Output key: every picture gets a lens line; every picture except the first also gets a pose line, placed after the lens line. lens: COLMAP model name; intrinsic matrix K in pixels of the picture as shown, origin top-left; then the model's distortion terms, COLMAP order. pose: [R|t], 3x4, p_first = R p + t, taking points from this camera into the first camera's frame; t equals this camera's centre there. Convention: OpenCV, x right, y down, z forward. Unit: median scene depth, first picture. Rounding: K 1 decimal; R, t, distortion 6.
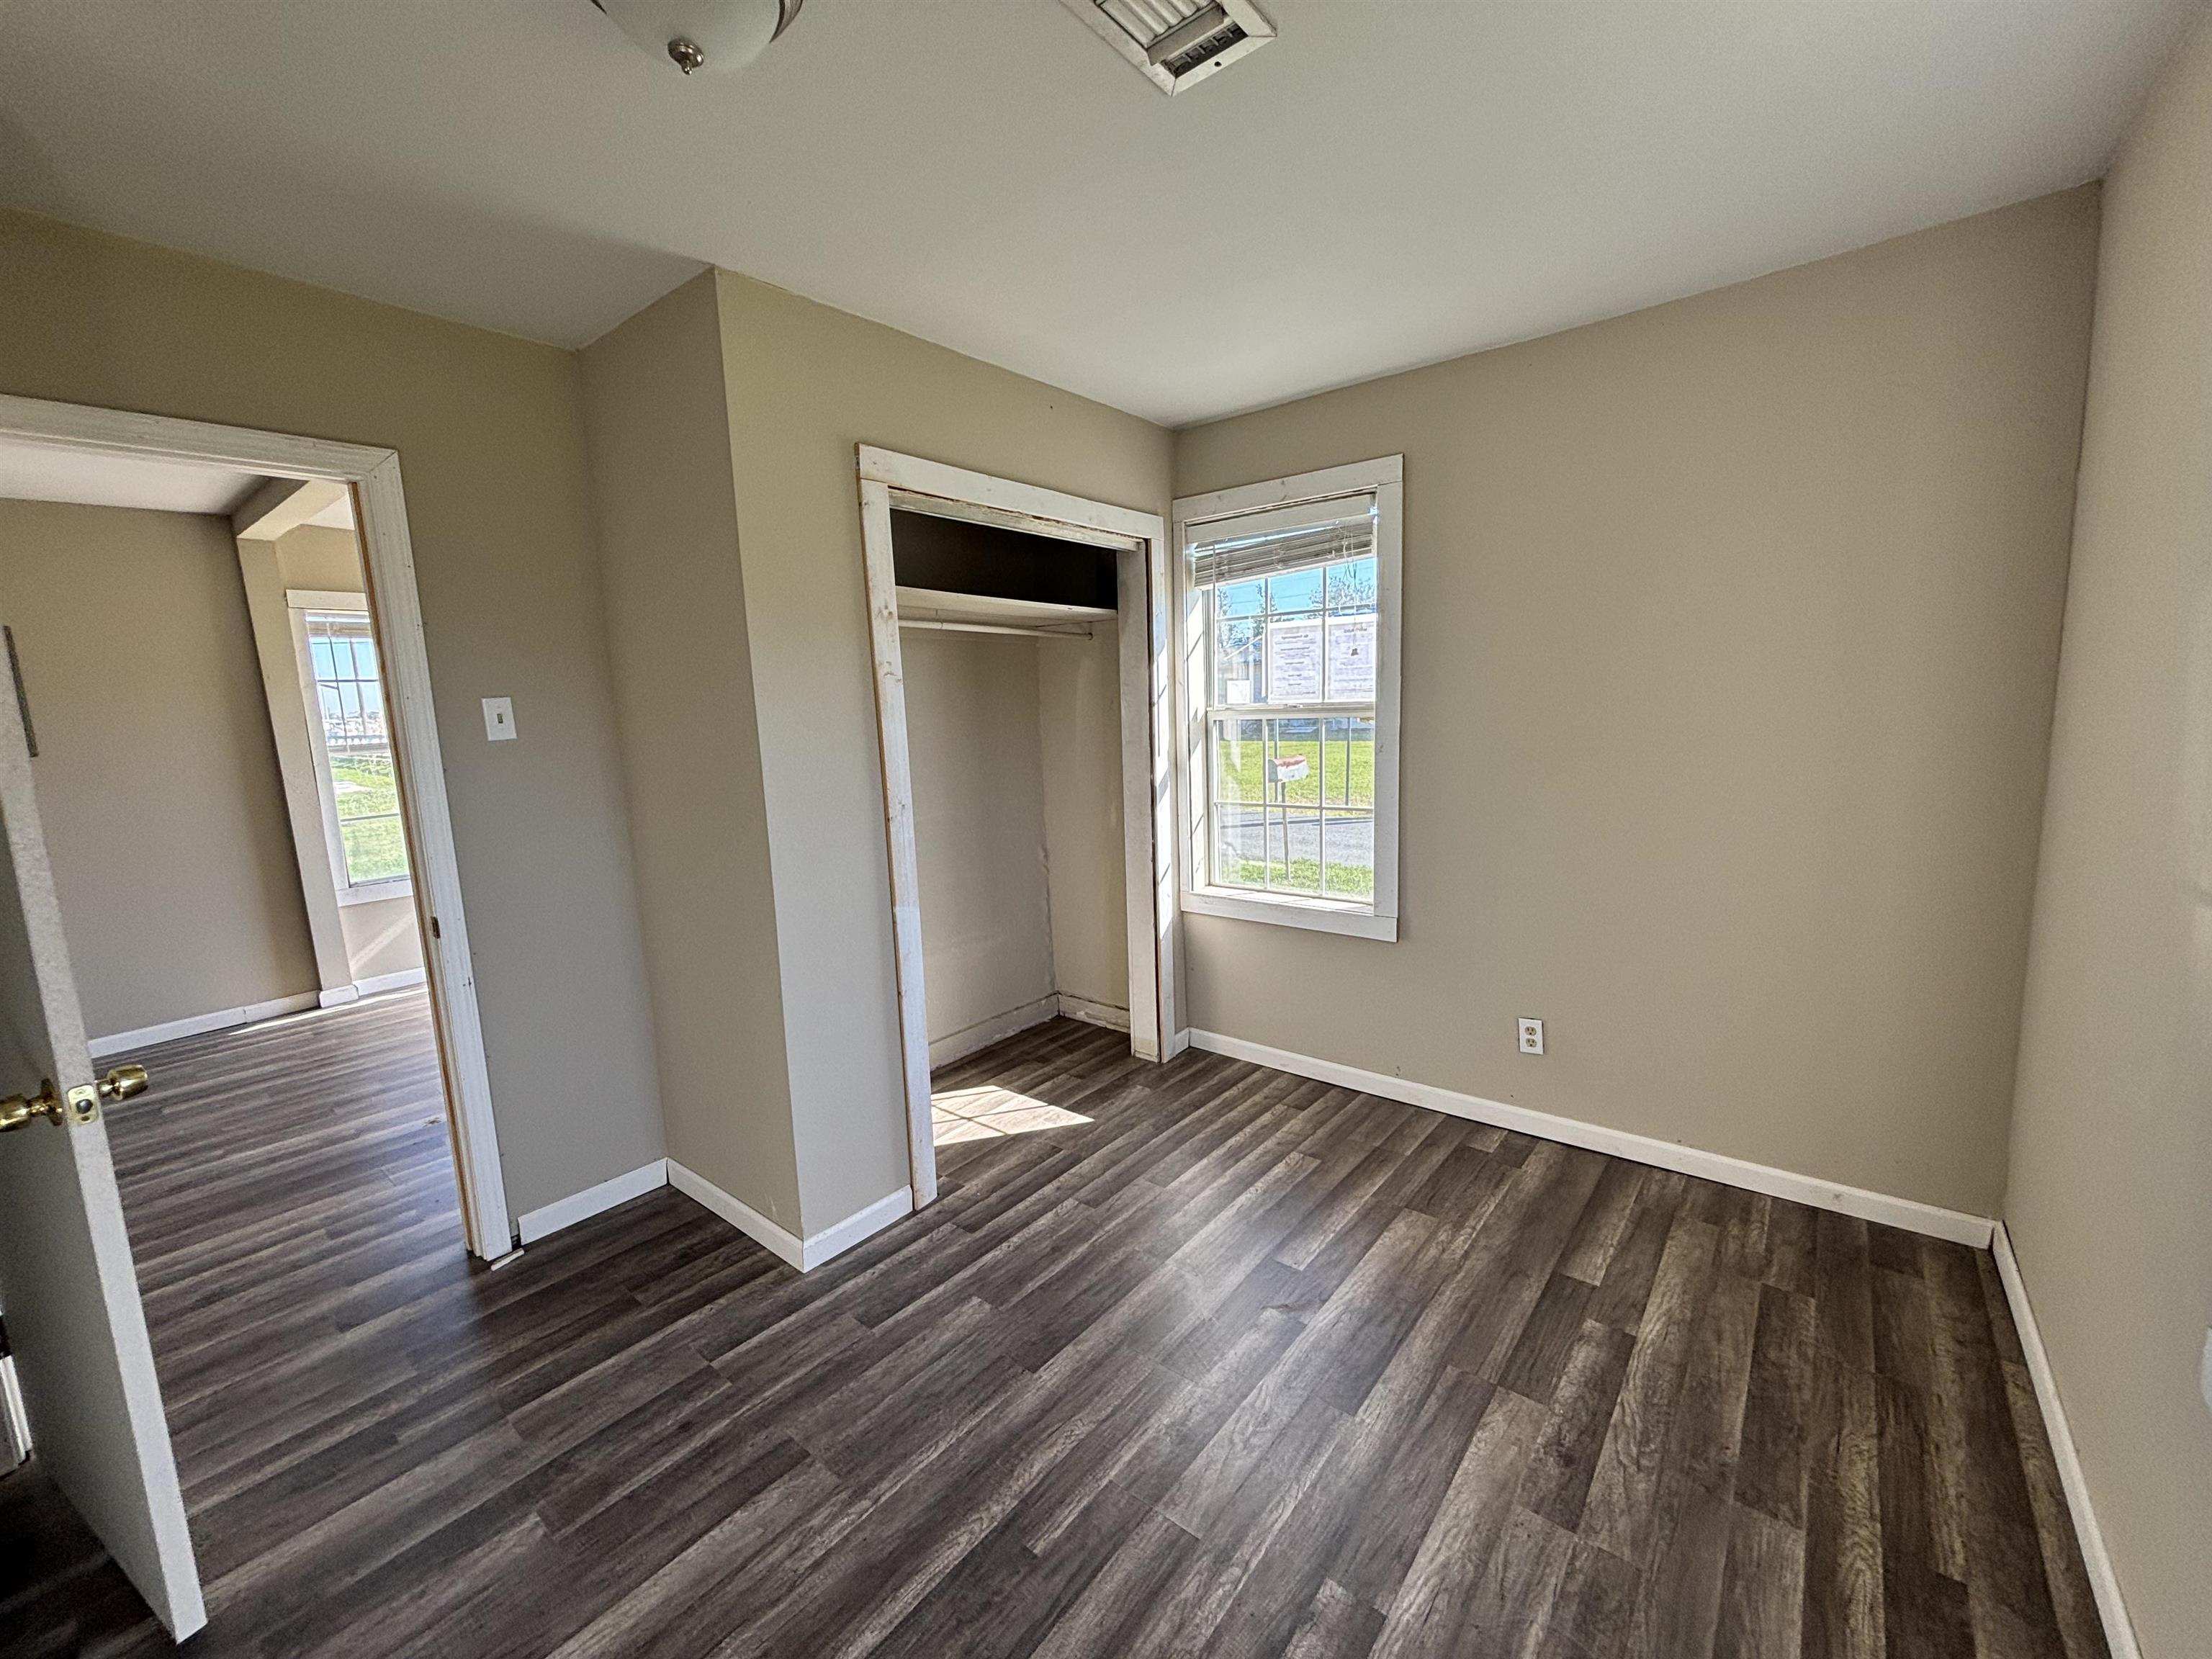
lens RADIAL K [[891.4, 0, 1113.3], [0, 891.4, 836.9], [0, 0, 1]] dist [-0.001591, 0.000401]
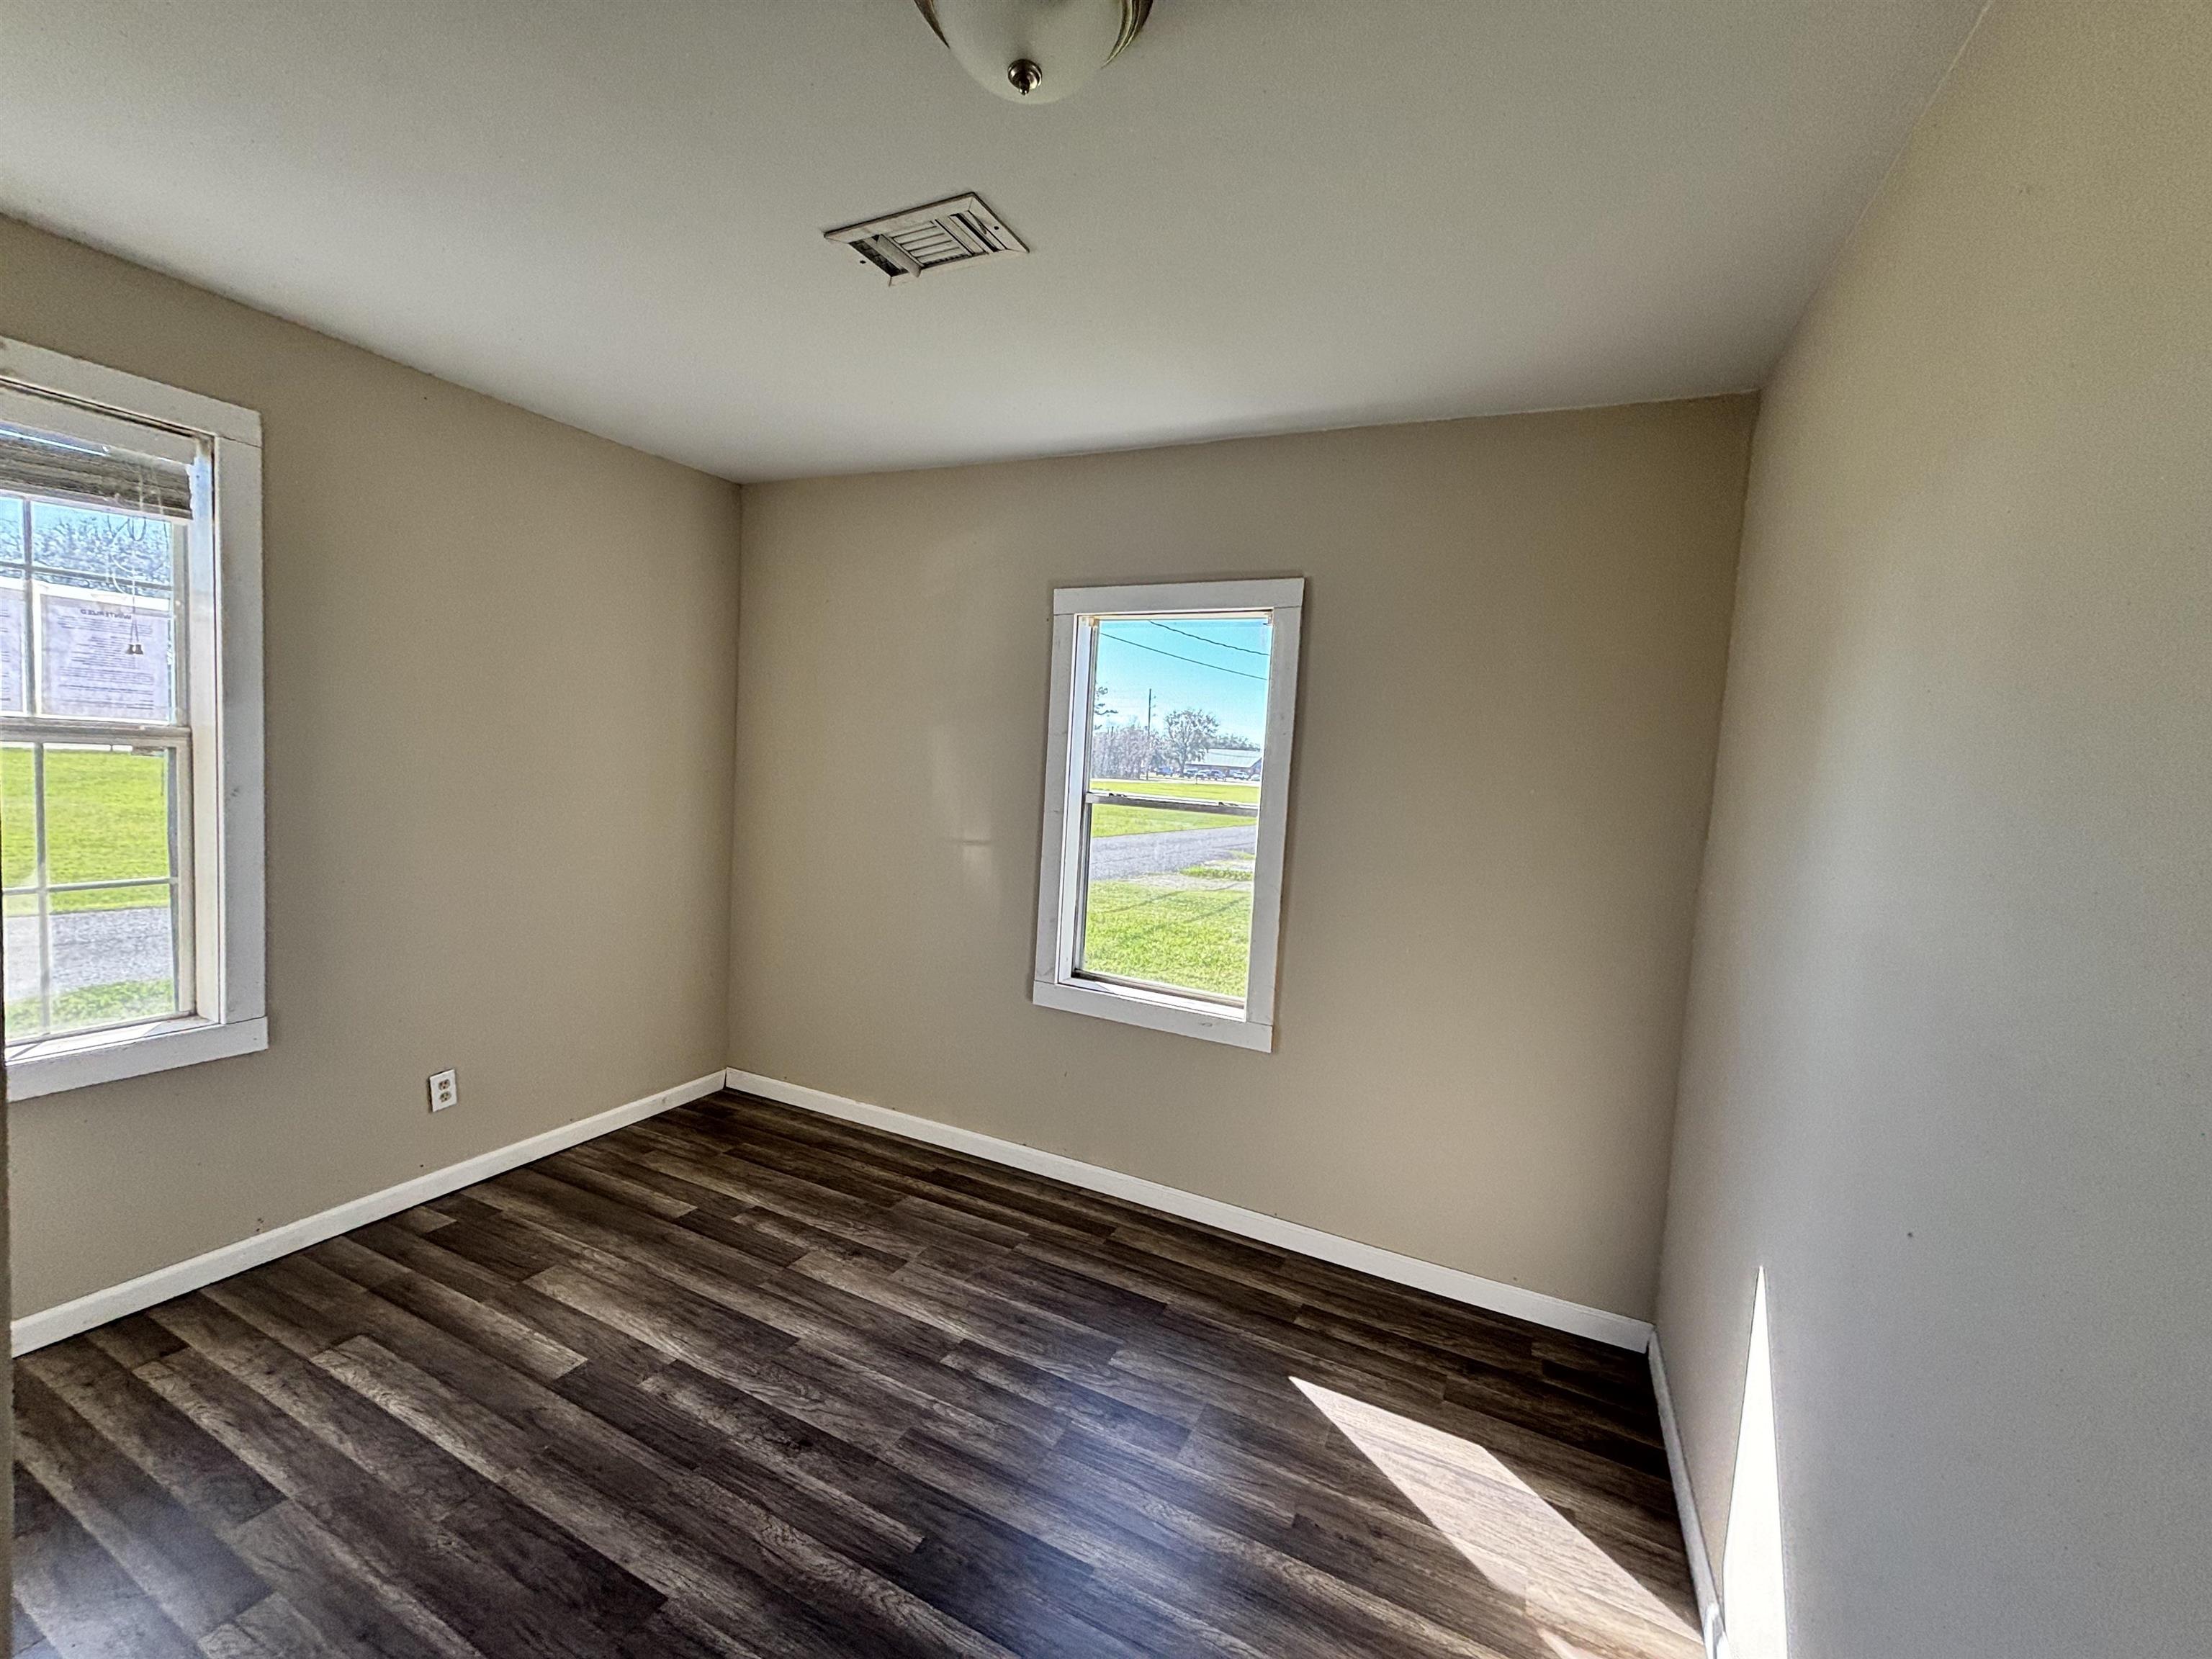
lens RADIAL K [[891.4, 0, 1108.9], [0, 891.4, 828.3], [0, 0, 1]] dist [-0.001591, 0.000401]
pose [[-0.234326, -0.050791, 0.970830, -0.770539], [0.099001, 0.992196, 0.075804, -0.070916], [-0.967104, 0.113876, -0.227469, 0.628828]]
